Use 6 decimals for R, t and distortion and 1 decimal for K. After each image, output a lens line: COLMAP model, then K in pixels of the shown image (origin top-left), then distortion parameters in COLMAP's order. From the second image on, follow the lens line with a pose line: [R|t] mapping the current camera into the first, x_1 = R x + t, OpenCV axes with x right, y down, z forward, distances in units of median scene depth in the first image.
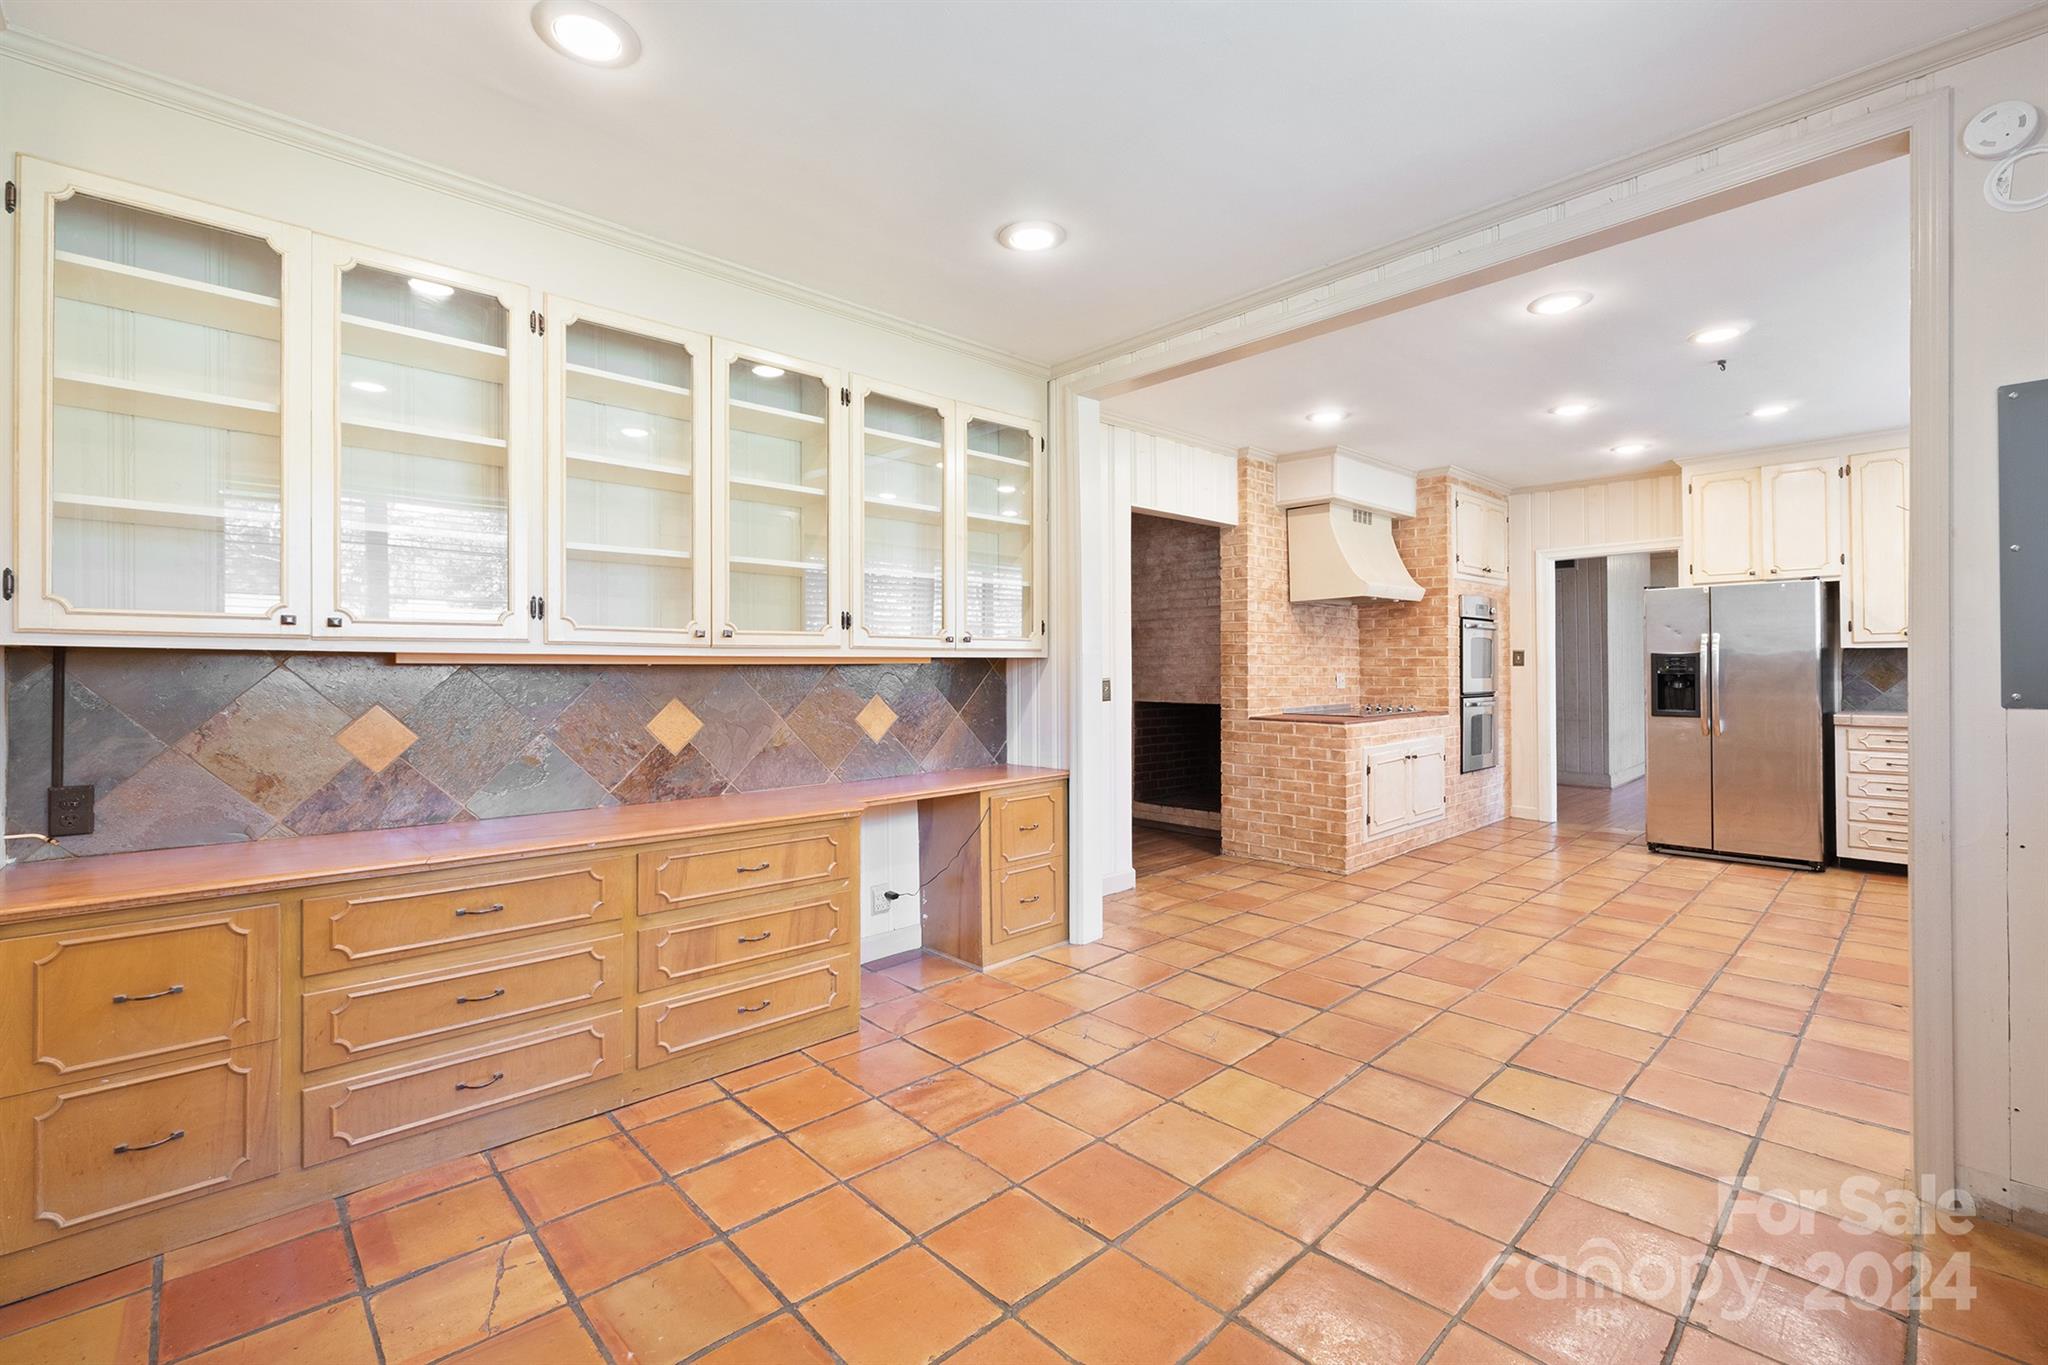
lens RADIAL K [[885.2, 0, 1031.1], [0, 885.2, 673.1], [0, 0, 1]] dist [-0.001660, -0.000384]
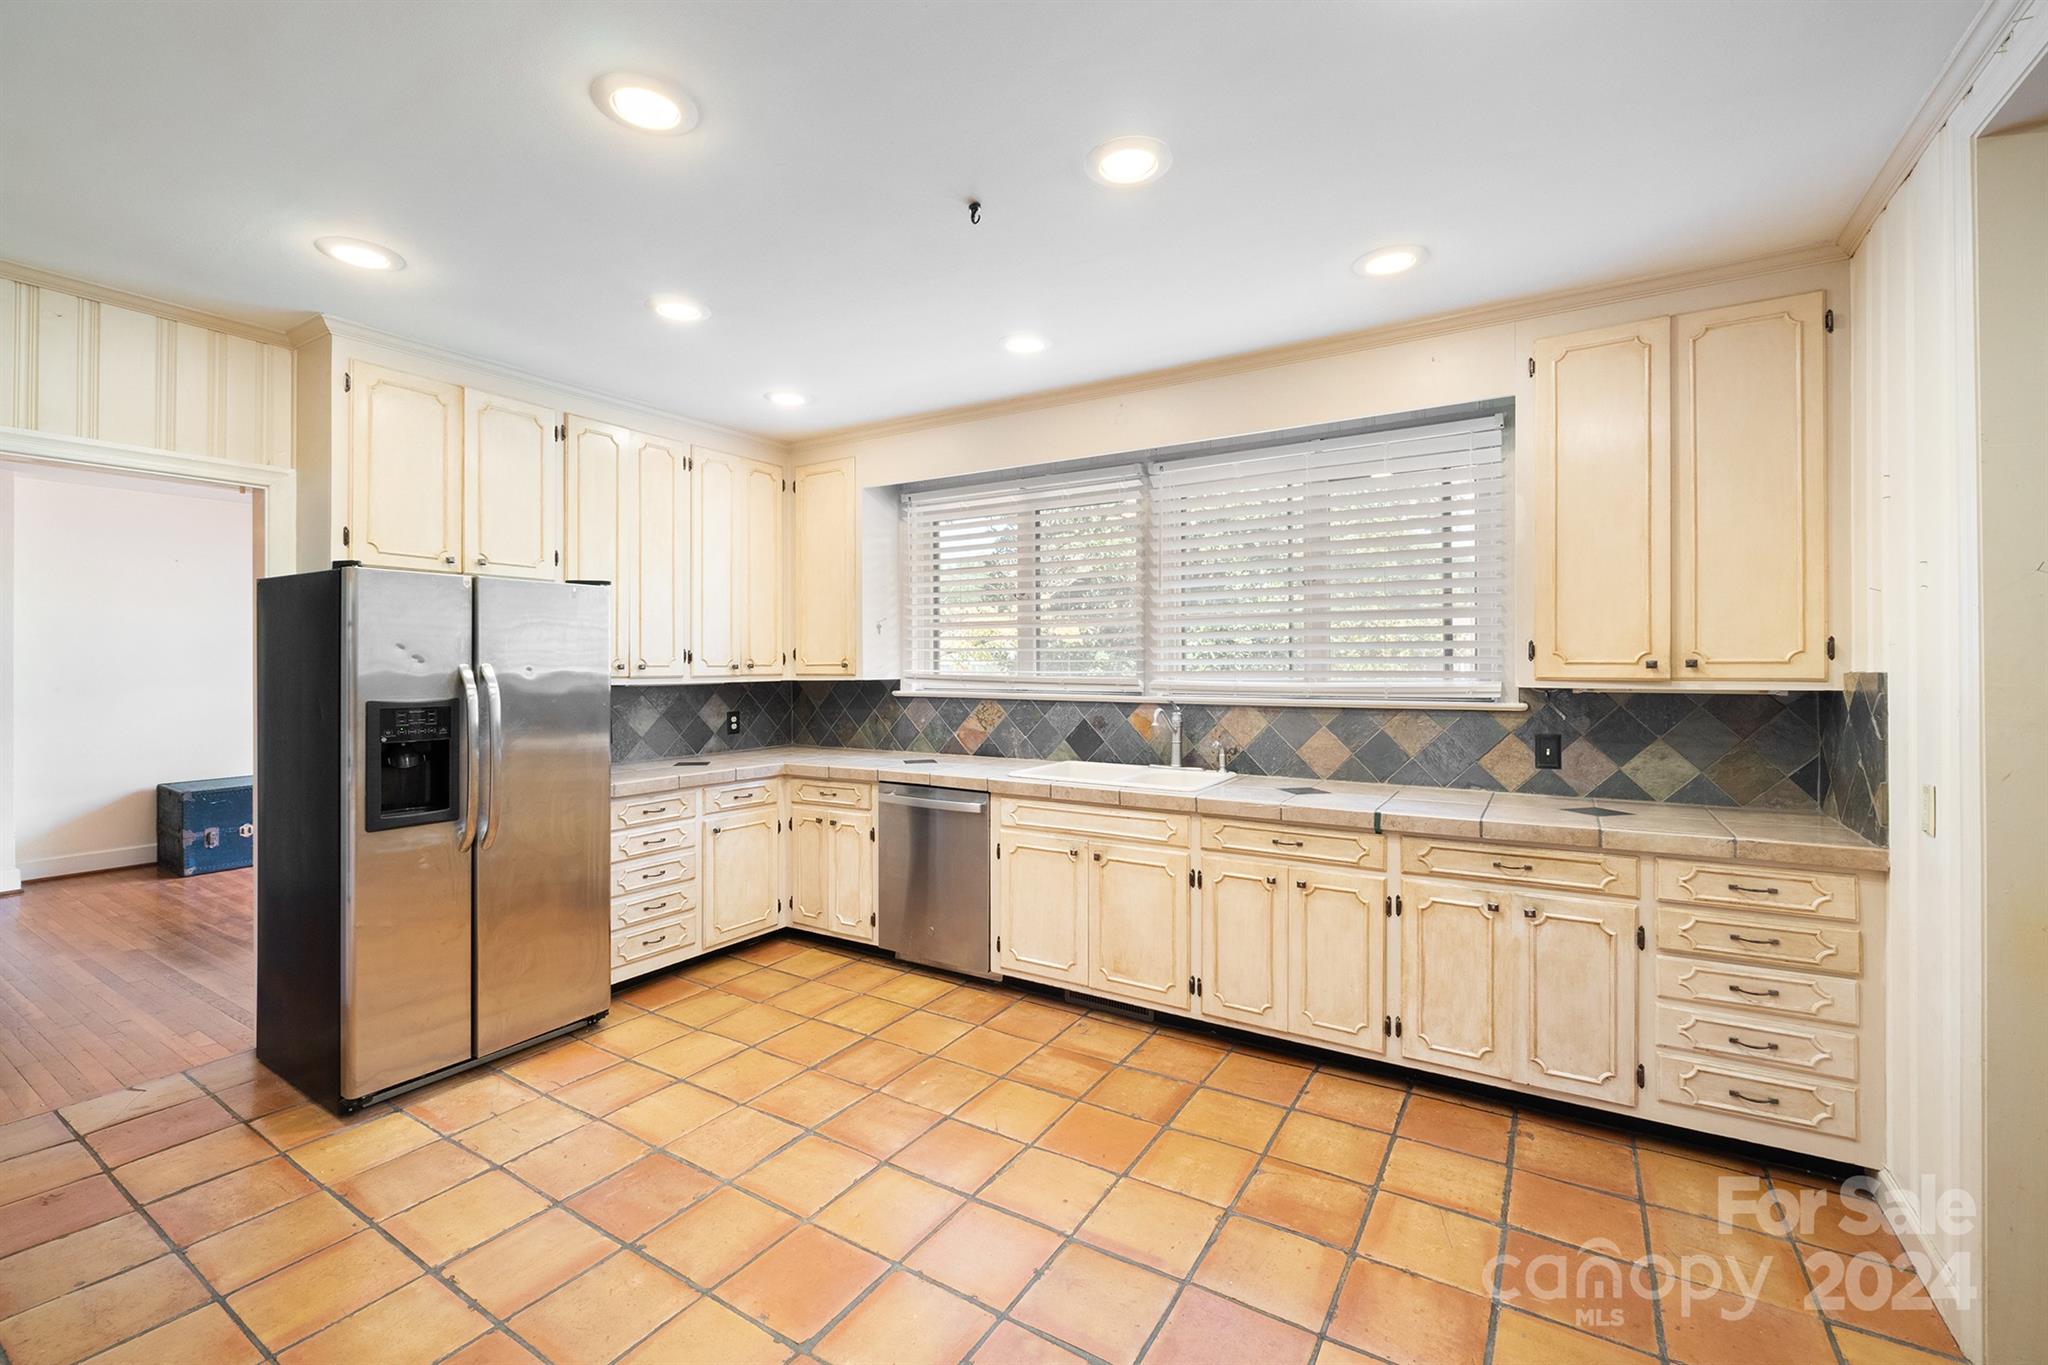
lens RADIAL K [[861.3, 0, 1019.6], [0, 861.3, 662.8], [0, 0, 1]] dist [-0.008231, -0.000168]
pose [[-0.243073, 0.008756, 0.969968, 0.160890], [0.009016, 0.999936, -0.006767, -0.035376], [-0.969966, 0.007100, -0.243137, 0.745440]]
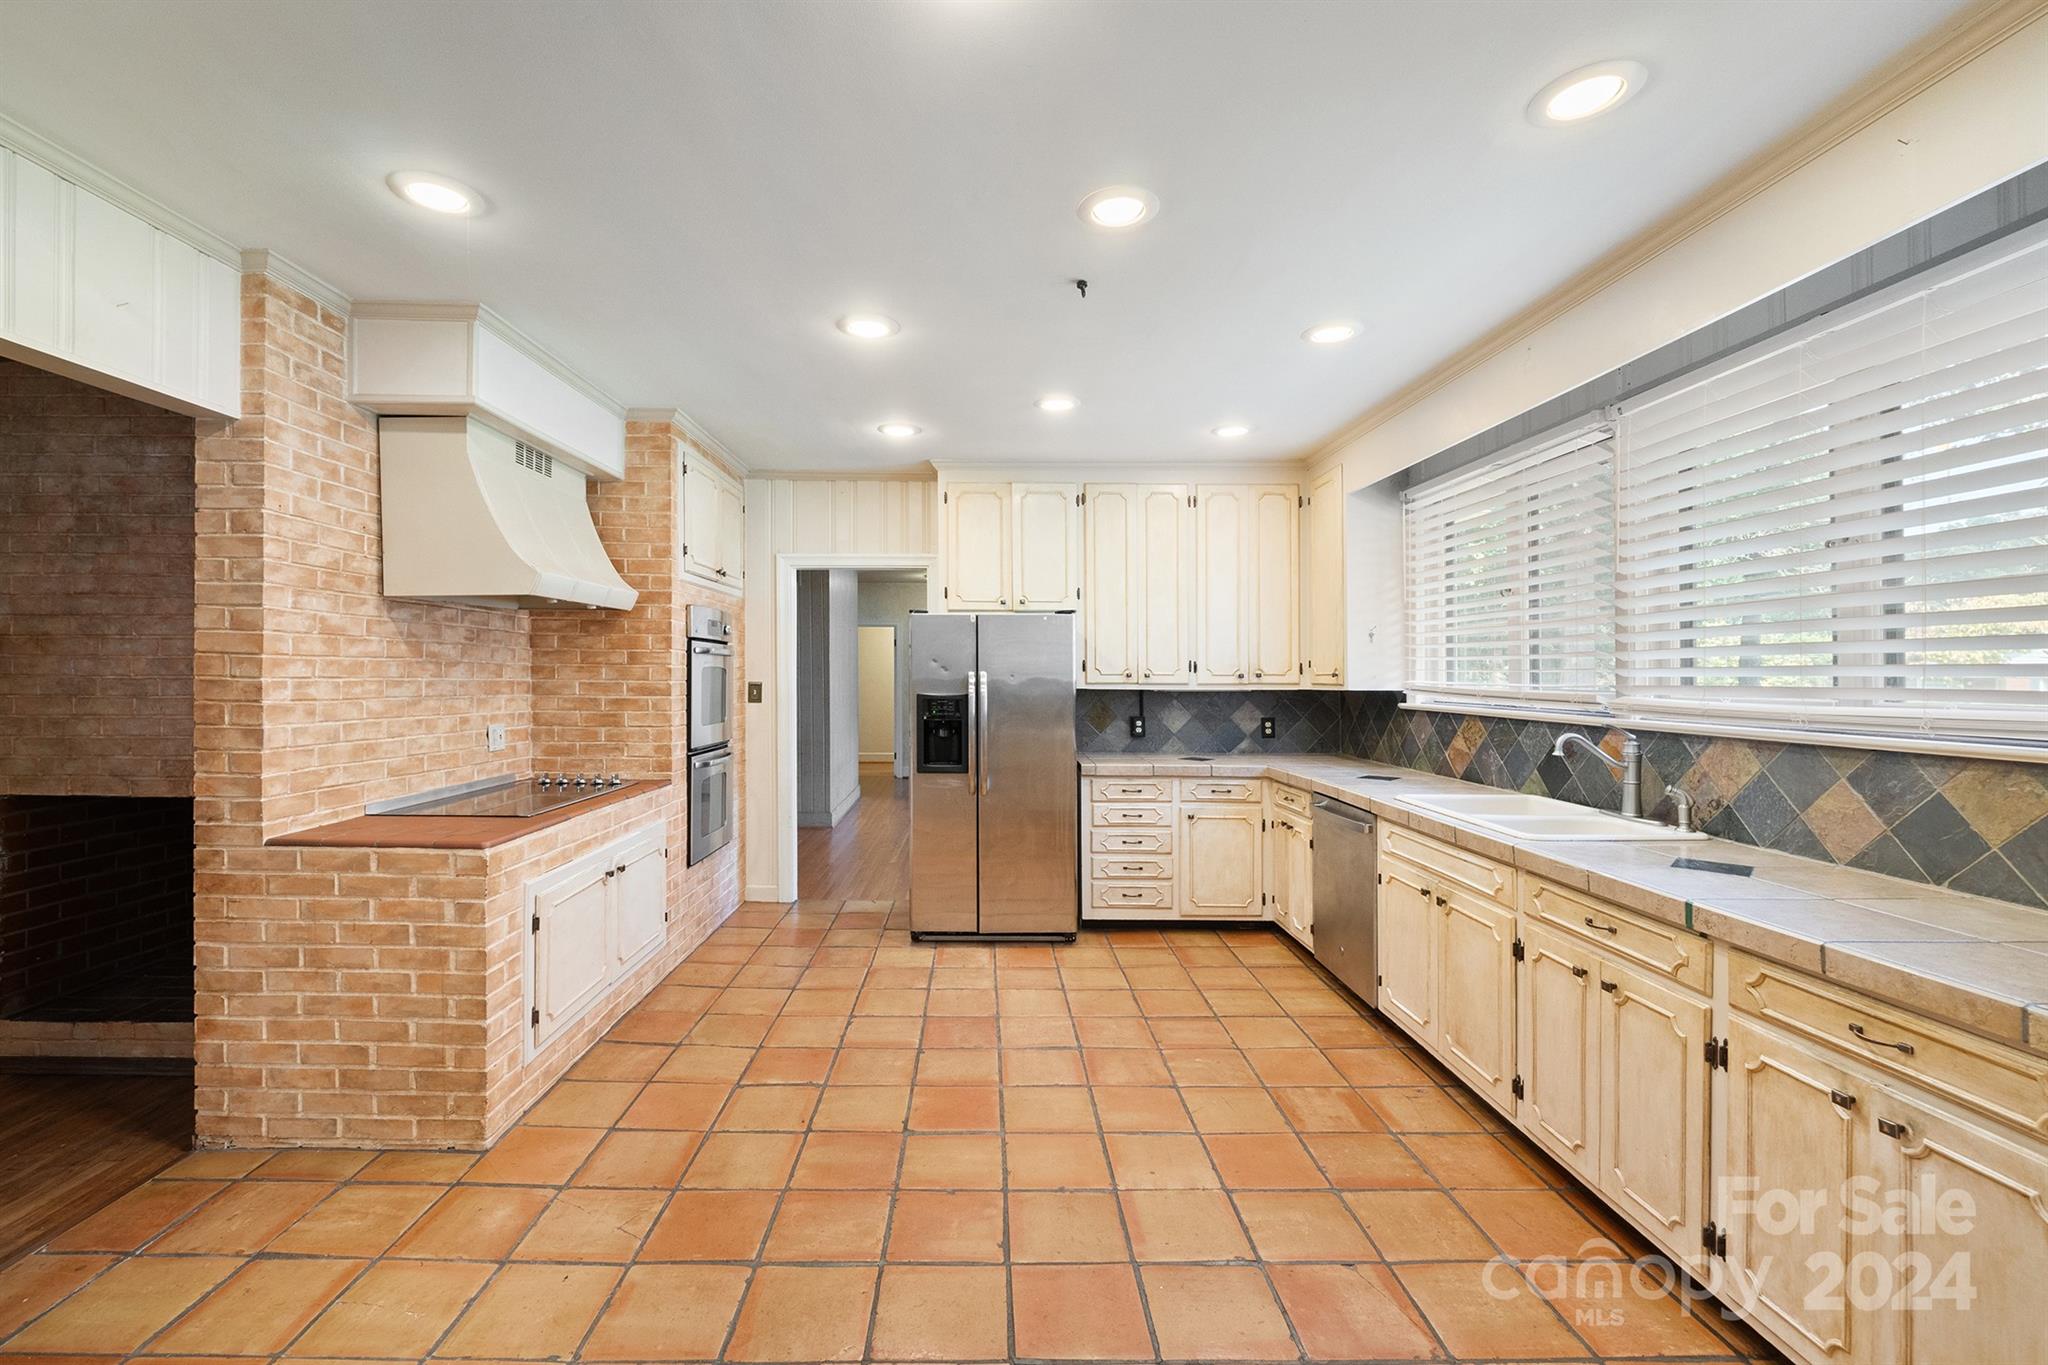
lens RADIAL K [[871.0, 0, 984.0], [0, 871.0, 678.6], [0, 0, 1]] dist [-0.007666, -0.000292]
pose [[0.689813, 0.005308, 0.723968, 0.170884], [-0.004688, 0.999985, -0.002865, -0.033141], [-0.723972, -0.001417, 0.689828, 0.404334]]
